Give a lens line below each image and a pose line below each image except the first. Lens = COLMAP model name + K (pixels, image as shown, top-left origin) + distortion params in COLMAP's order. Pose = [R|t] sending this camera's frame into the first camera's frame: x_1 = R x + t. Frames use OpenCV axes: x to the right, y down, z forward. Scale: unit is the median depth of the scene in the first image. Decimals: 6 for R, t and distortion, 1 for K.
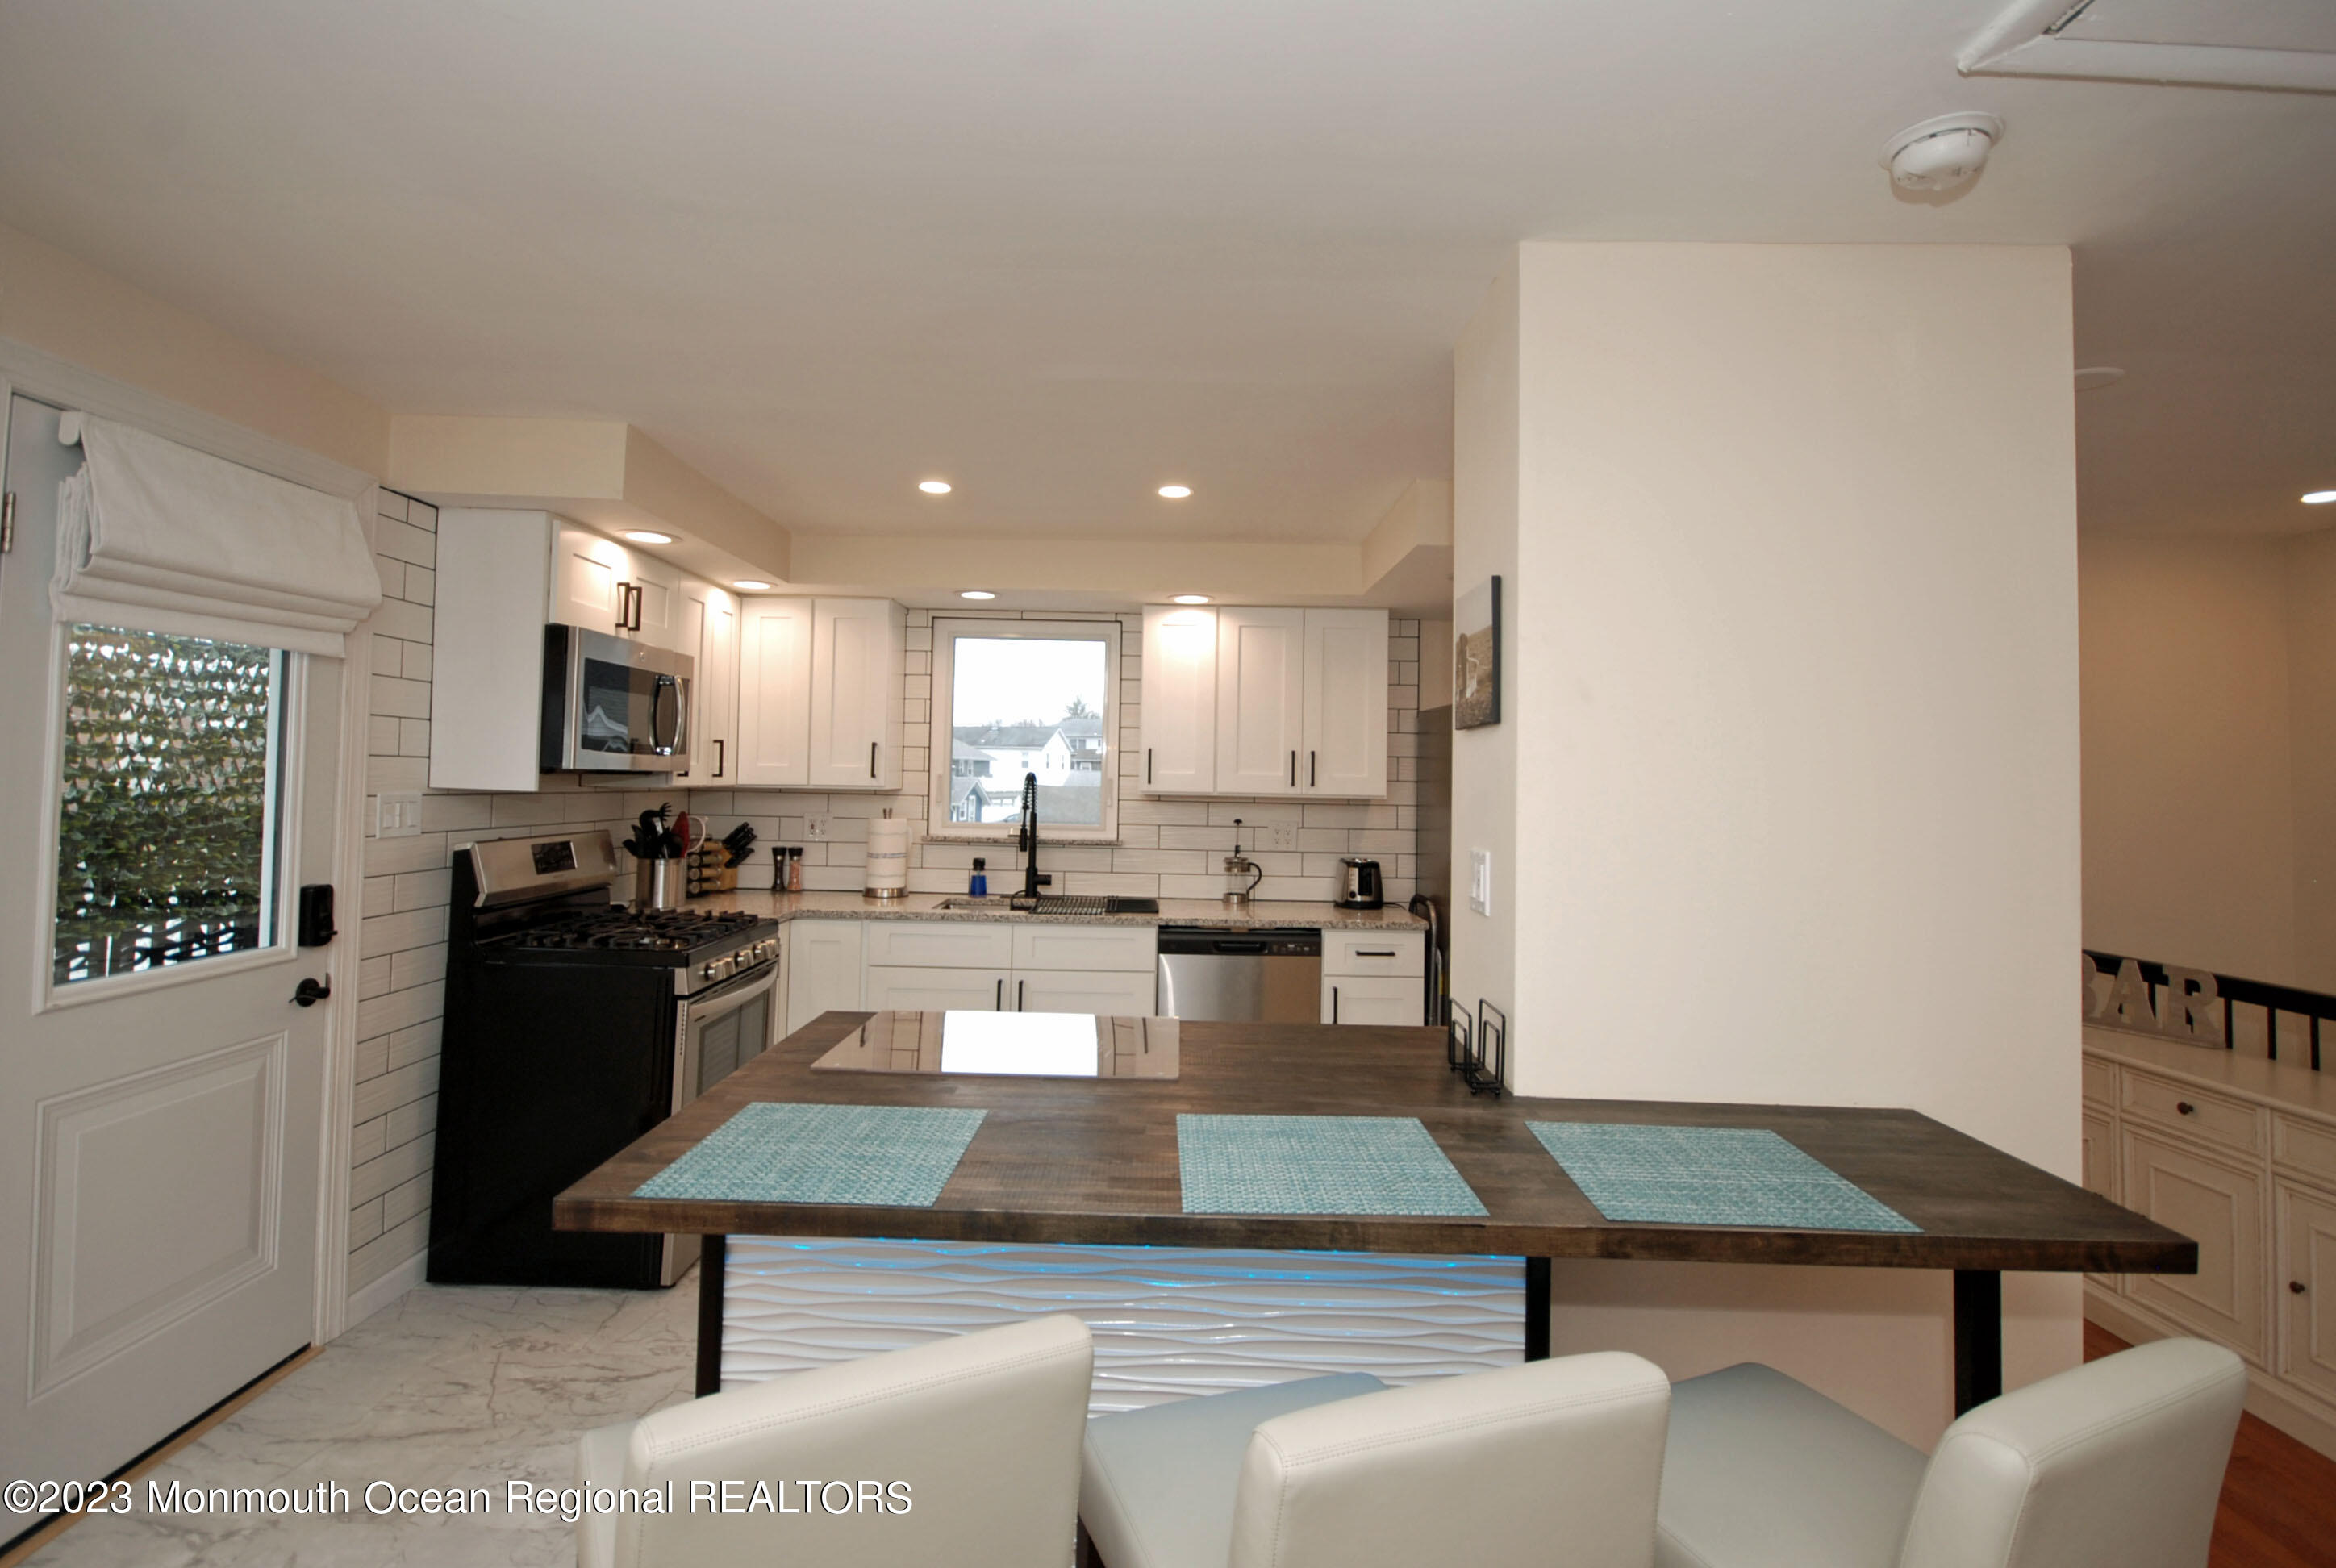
lens RADIAL K [[1134.5, 0, 1157.7], [0, 1134.5, 734.7], [0, 0, 1]] dist [0.001461, 0.000405]
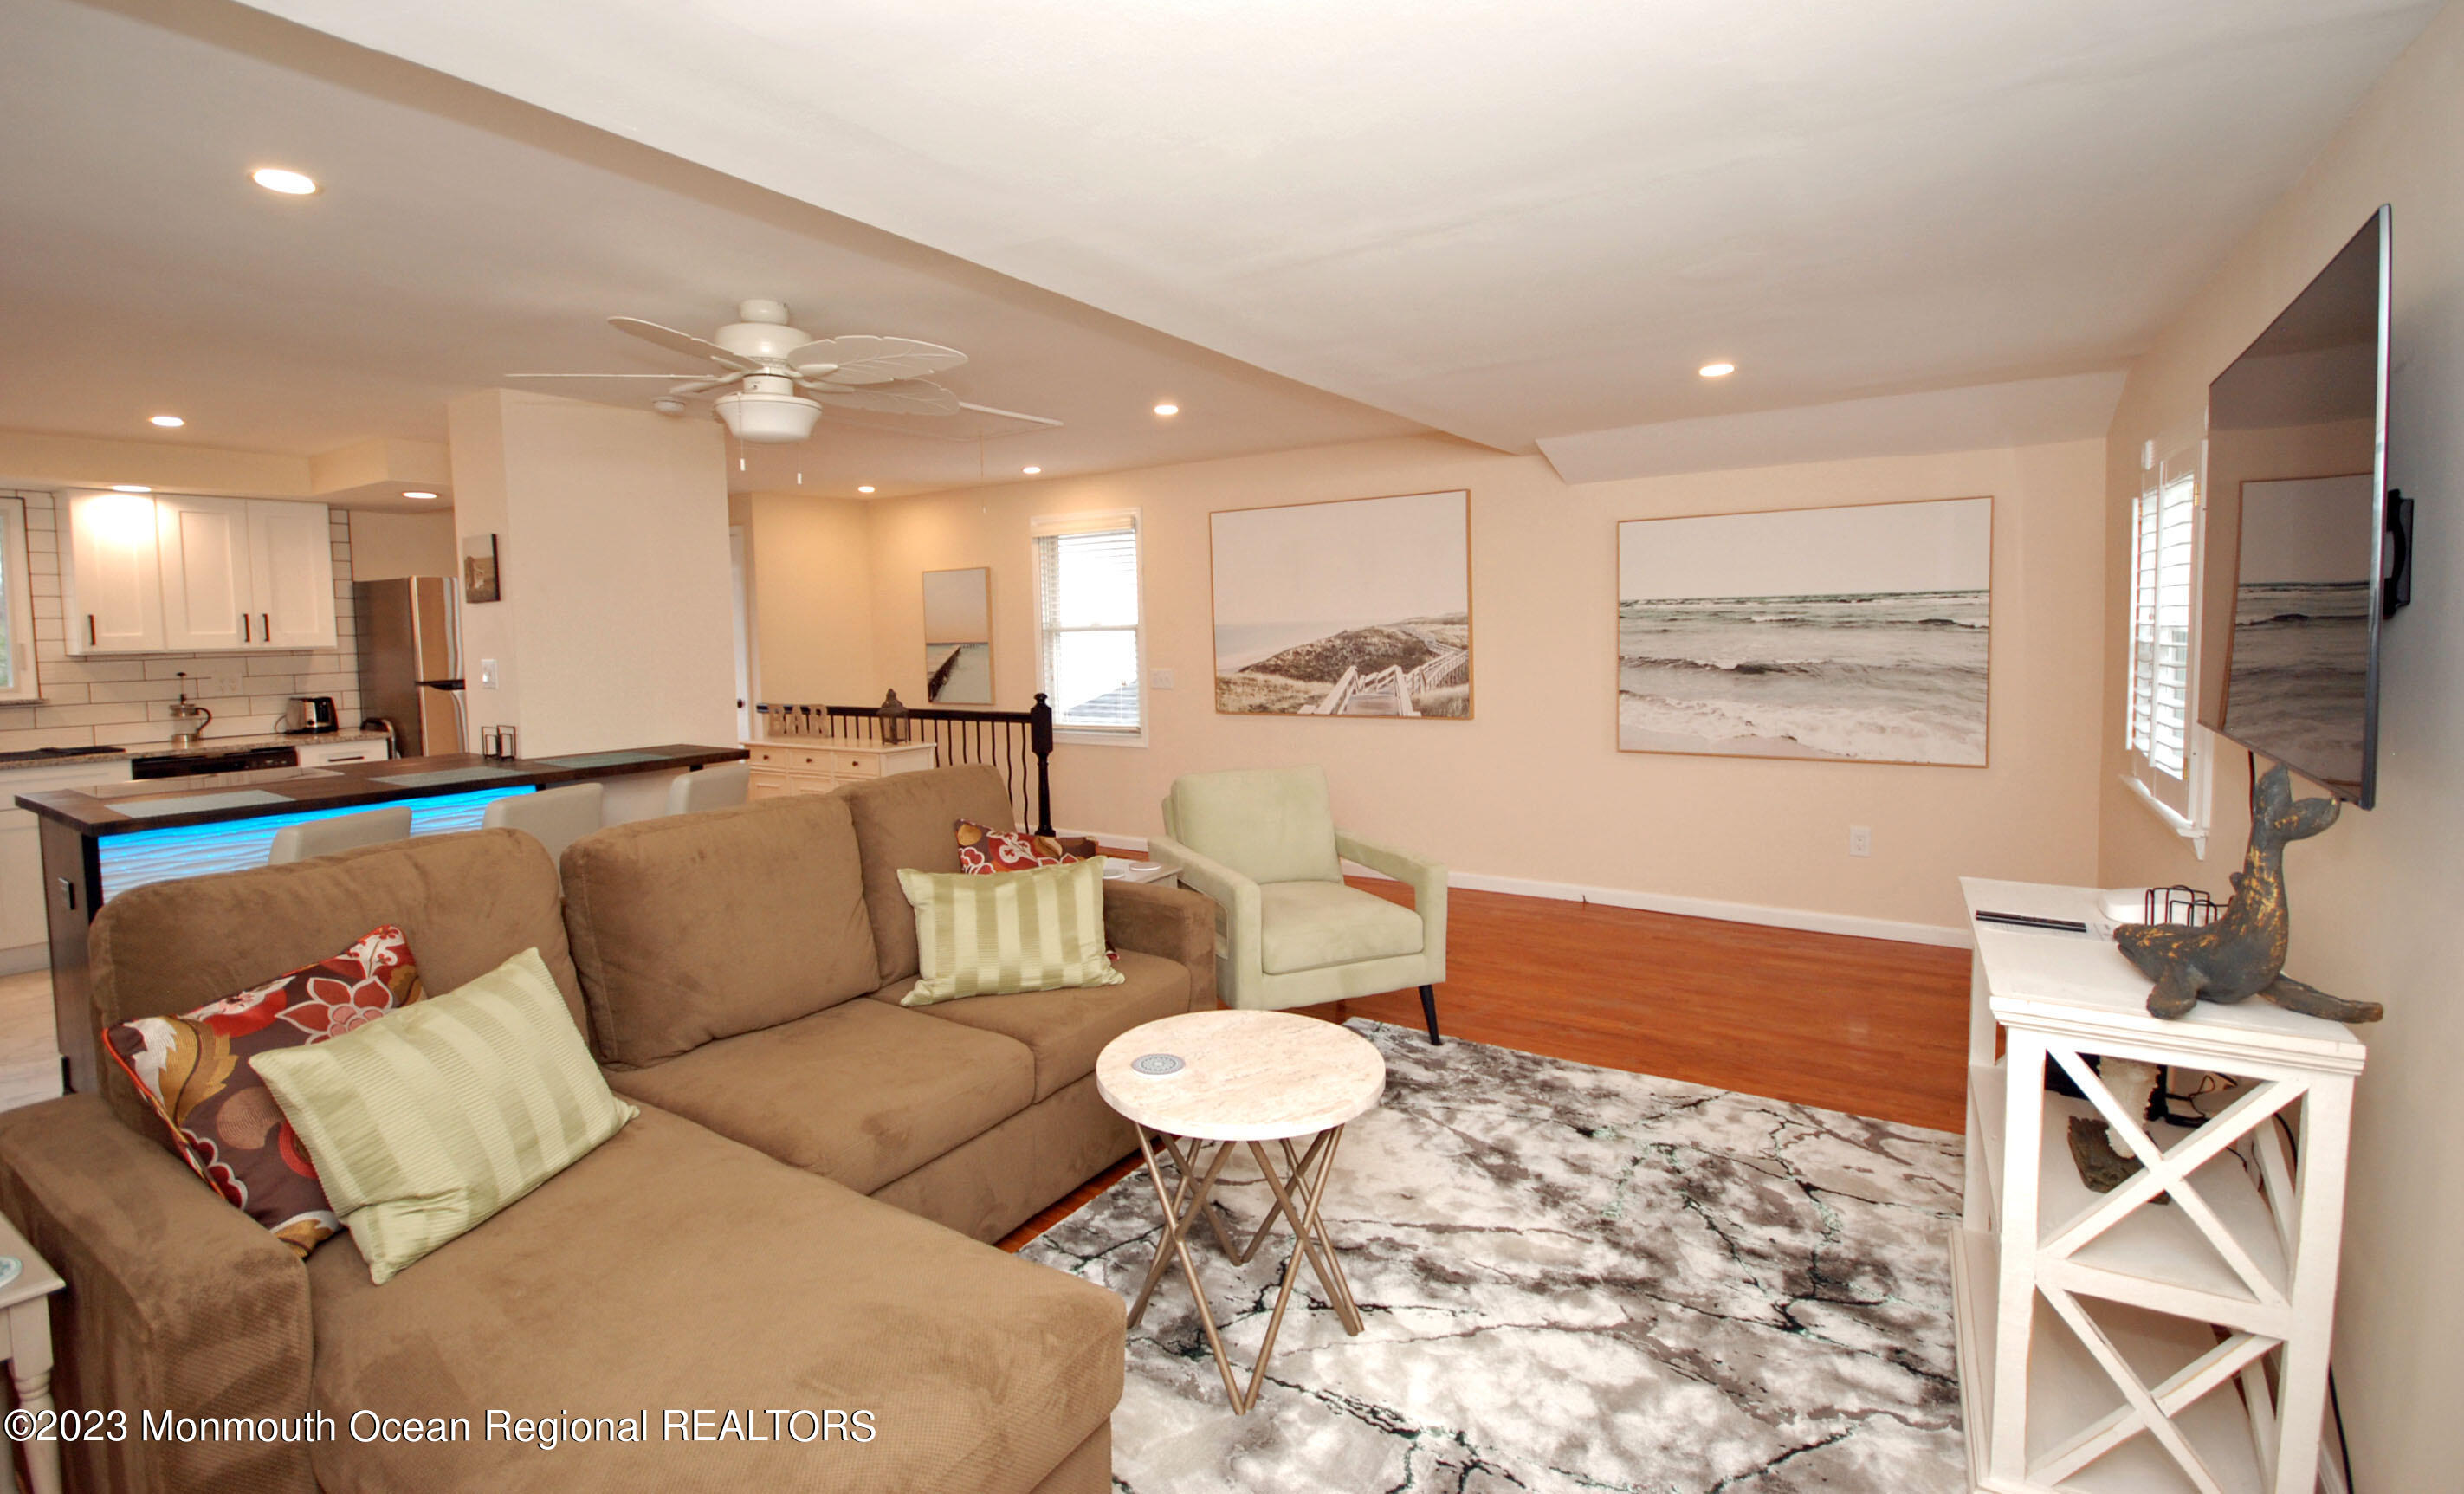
lens RADIAL K [[1113.8, 0, 1222.3], [0, 1113.8, 694.9], [0, 0, 1]] dist [0.023460, -0.017572]
pose [[0.544258, -0.082318, 0.834870, -0.338601], [0.004103, 0.995423, 0.095474, -0.011076], [-0.838908, -0.048537, 0.542105, -0.594374]]
